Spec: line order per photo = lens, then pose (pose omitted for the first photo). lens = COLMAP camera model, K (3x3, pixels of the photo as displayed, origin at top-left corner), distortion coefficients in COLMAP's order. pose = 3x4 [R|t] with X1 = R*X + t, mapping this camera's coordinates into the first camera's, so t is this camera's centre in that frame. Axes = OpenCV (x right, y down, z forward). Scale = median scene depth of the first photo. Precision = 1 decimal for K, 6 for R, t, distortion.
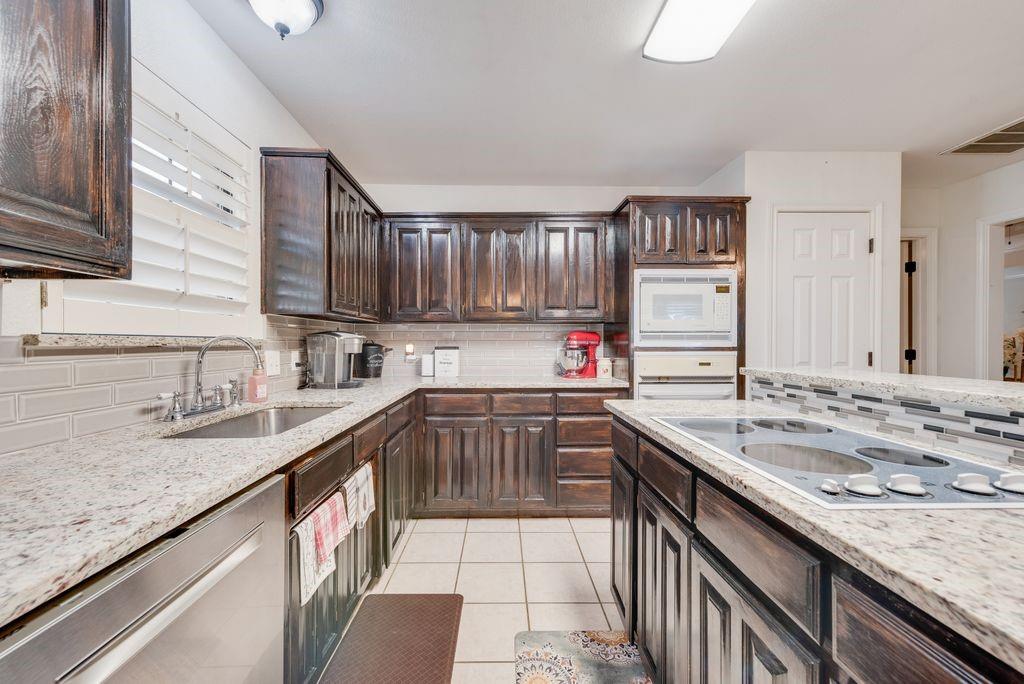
lens RADIAL K [[464.8, 0, 518.5], [0, 464.8, 343.8], [0, 0, 1]] dist [0.019804, 0.000576]
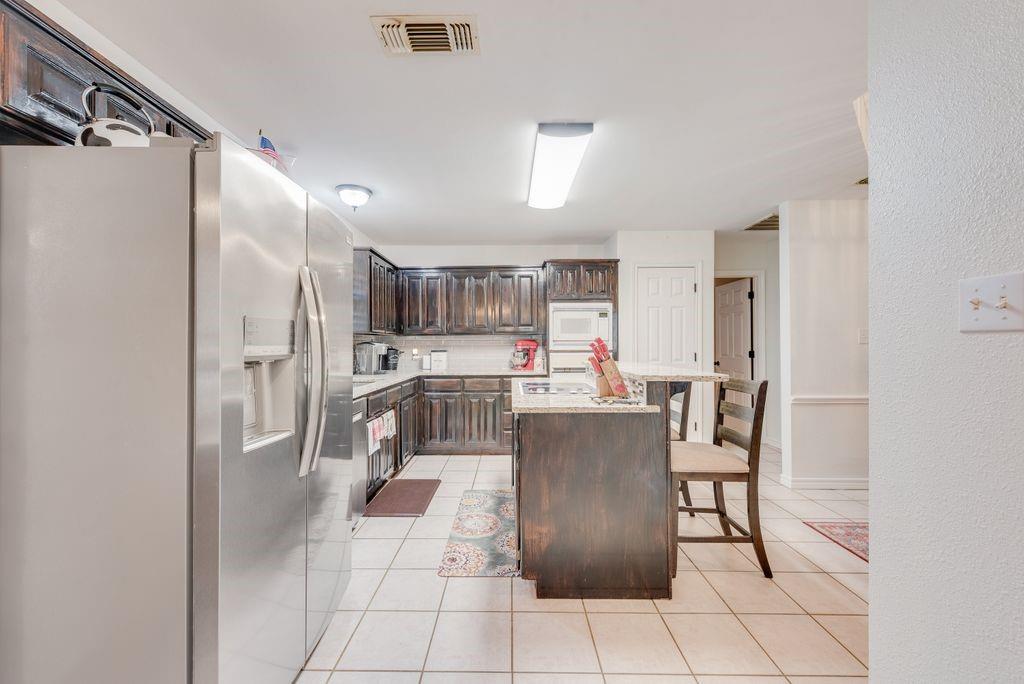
lens RADIAL K [[420.6, 0, 504.5], [0, 420.6, 345.2], [0, 0, 1]] dist [0.002405, 0.000030]
pose [[0.999532, -0.004298, -0.030294, 0.132123], [0.004219, 0.999988, -0.002674, -0.007229], [0.030305, 0.002545, 0.999537, -0.487729]]
